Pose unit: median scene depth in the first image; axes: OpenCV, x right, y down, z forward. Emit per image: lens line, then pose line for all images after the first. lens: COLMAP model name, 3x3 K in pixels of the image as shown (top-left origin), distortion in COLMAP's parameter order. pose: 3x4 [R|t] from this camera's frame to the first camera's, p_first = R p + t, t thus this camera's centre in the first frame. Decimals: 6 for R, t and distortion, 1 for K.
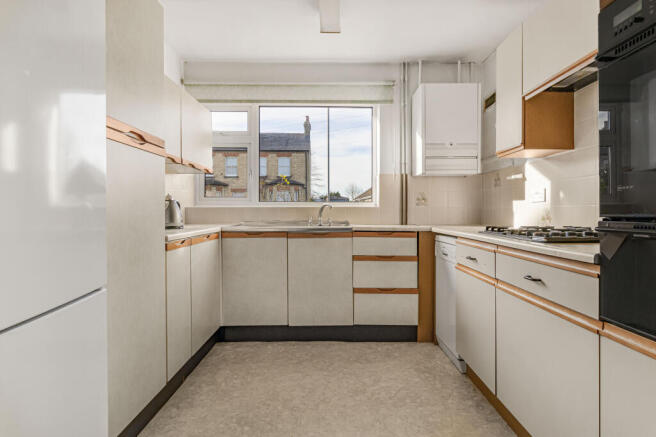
lens RADIAL K [[336.0, 0, 328.9], [0, 336.0, 214.7], [0, 0, 1]] dist [0.008137, 0.000266]
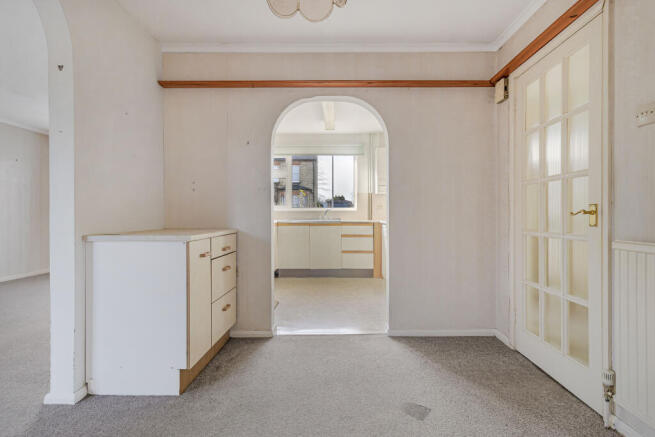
lens RADIAL K [[326.9, 0, 327.8], [0, 326.9, 214.5], [0, 0, 1]] dist [0.005827, 0.000664]
pose [[0.999776, 0.000012, -0.021148, 0.026591], [-0.000162, 0.999975, -0.007129, 0.012537], [0.021148, 0.007131, 0.999751, -0.824784]]
